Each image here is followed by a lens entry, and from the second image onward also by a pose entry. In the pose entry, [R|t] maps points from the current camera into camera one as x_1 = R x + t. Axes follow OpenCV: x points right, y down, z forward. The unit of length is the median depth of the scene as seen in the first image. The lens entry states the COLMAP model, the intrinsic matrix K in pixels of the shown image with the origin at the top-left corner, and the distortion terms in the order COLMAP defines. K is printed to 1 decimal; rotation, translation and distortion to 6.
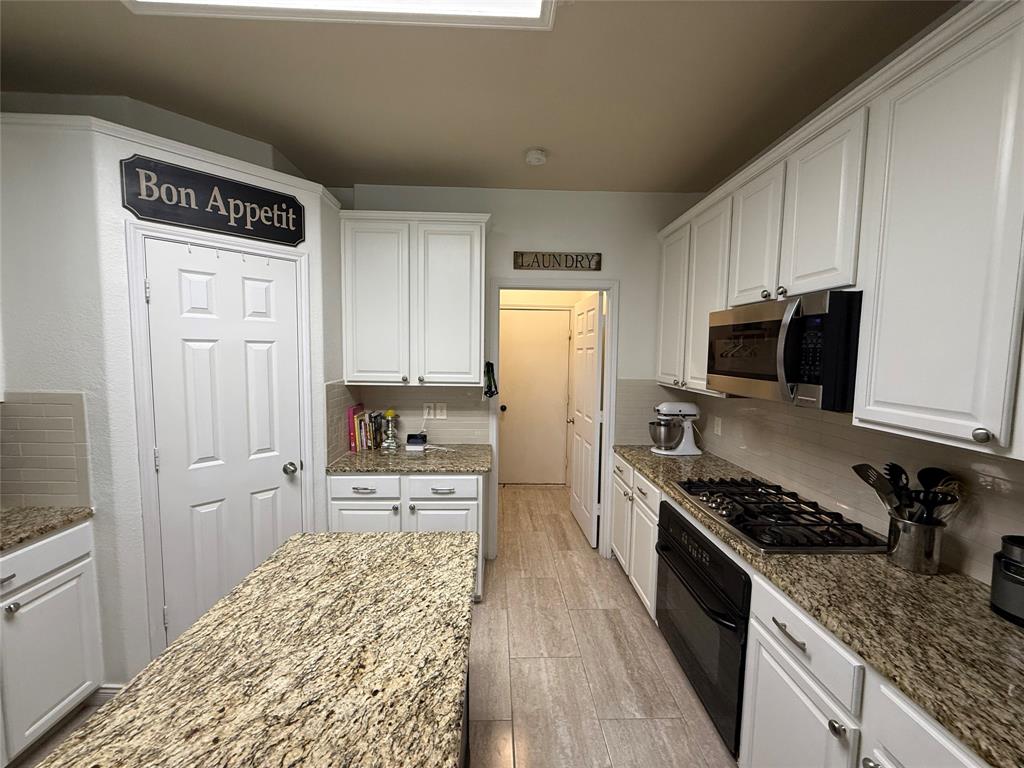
lens RADIAL K [[410.5, 0, 510.7], [0, 410.5, 384.2], [0, 0, 1]] dist [-0.000647, 0.000557]
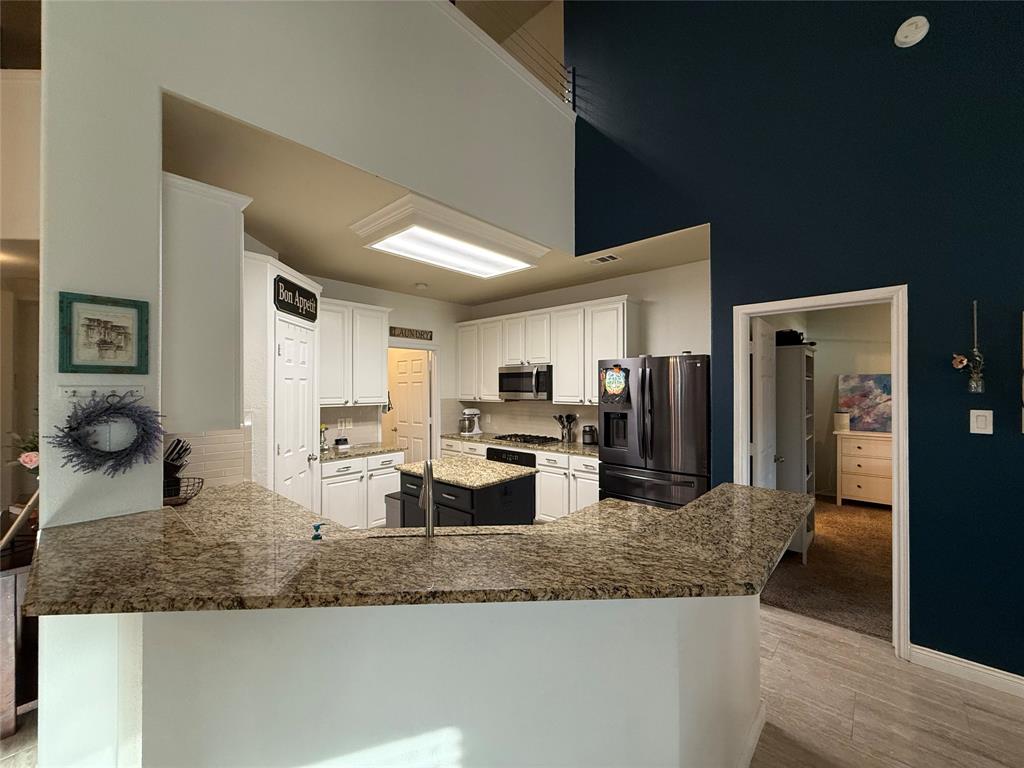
lens RADIAL K [[410.5, 0, 513.5], [0, 410.5, 384.5], [0, 0, 1]] dist [-0.000647, 0.000557]
pose [[0.690572, -0.011198, 0.723177, -1.056791], [0.069932, 0.996229, -0.051354, 0.051868], [-0.719875, 0.086037, 0.688751, -0.640498]]
